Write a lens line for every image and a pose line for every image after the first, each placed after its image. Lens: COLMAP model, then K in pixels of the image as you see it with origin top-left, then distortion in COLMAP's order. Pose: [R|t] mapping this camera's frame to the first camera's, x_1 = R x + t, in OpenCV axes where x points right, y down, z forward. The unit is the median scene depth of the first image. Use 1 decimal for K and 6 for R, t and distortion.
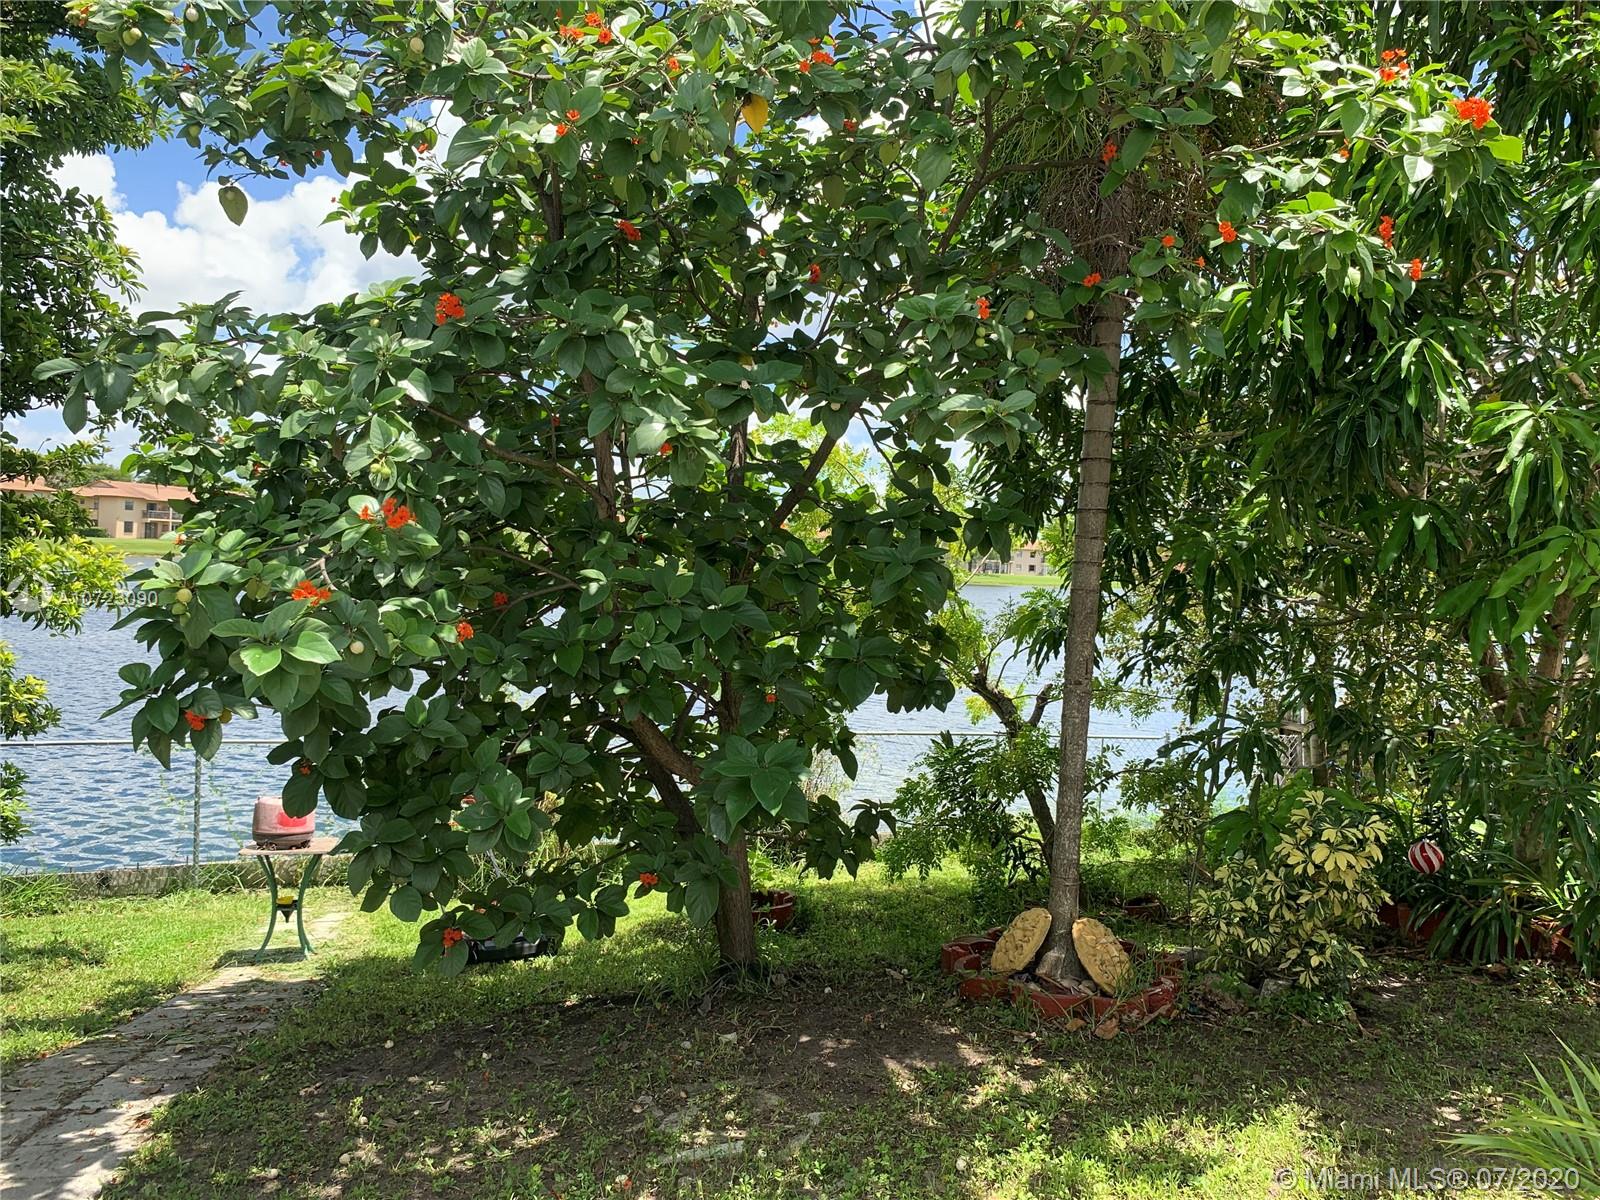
lens RADIAL K [[1226.0, 0, 803.5], [0, 1226.0, 581.2], [0, 0, 1]] dist [0.001202, -0.000222]
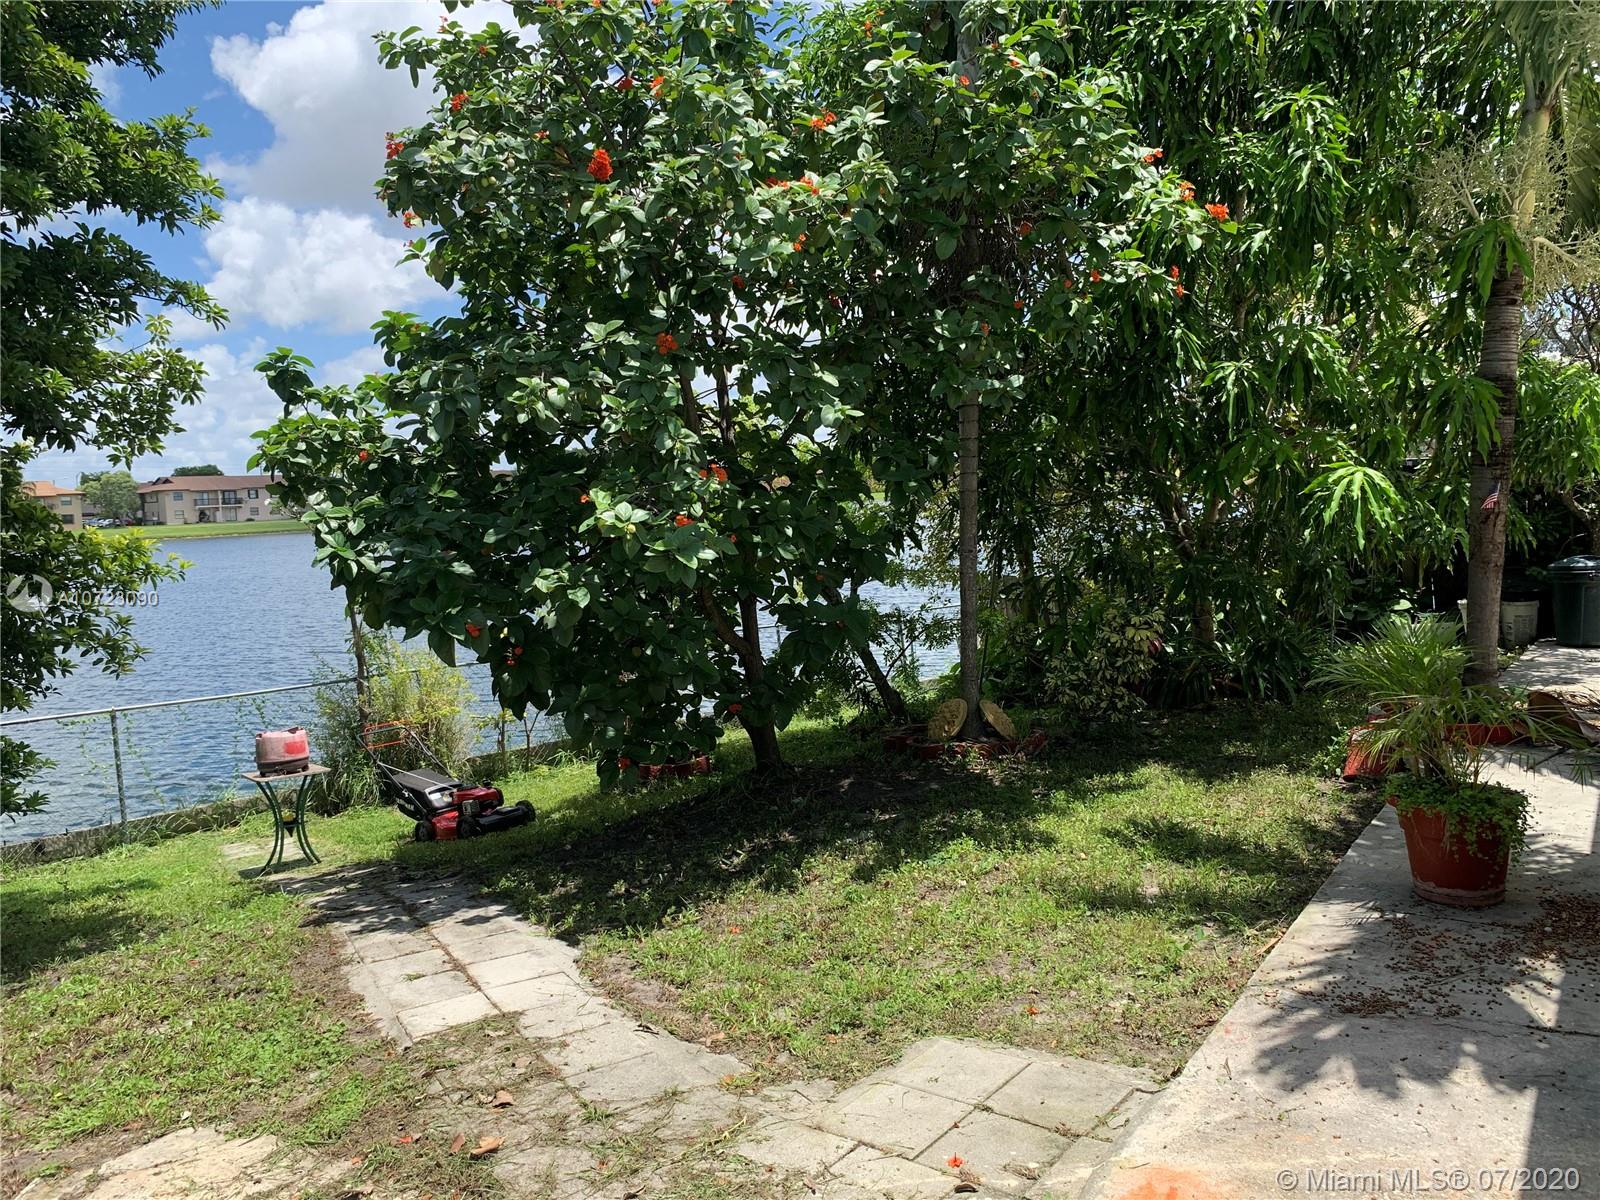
lens RADIAL K [[1211.2, 0, 788.5], [0, 1211.2, 587.4], [0, 0, 1]] dist [0.106247, -0.153697]
pose [[0.953309, -0.107087, 0.282371, -0.491248], [0.090453, 0.993342, 0.071341, -0.002028], [-0.288131, -0.042468, 0.956649, -0.465102]]
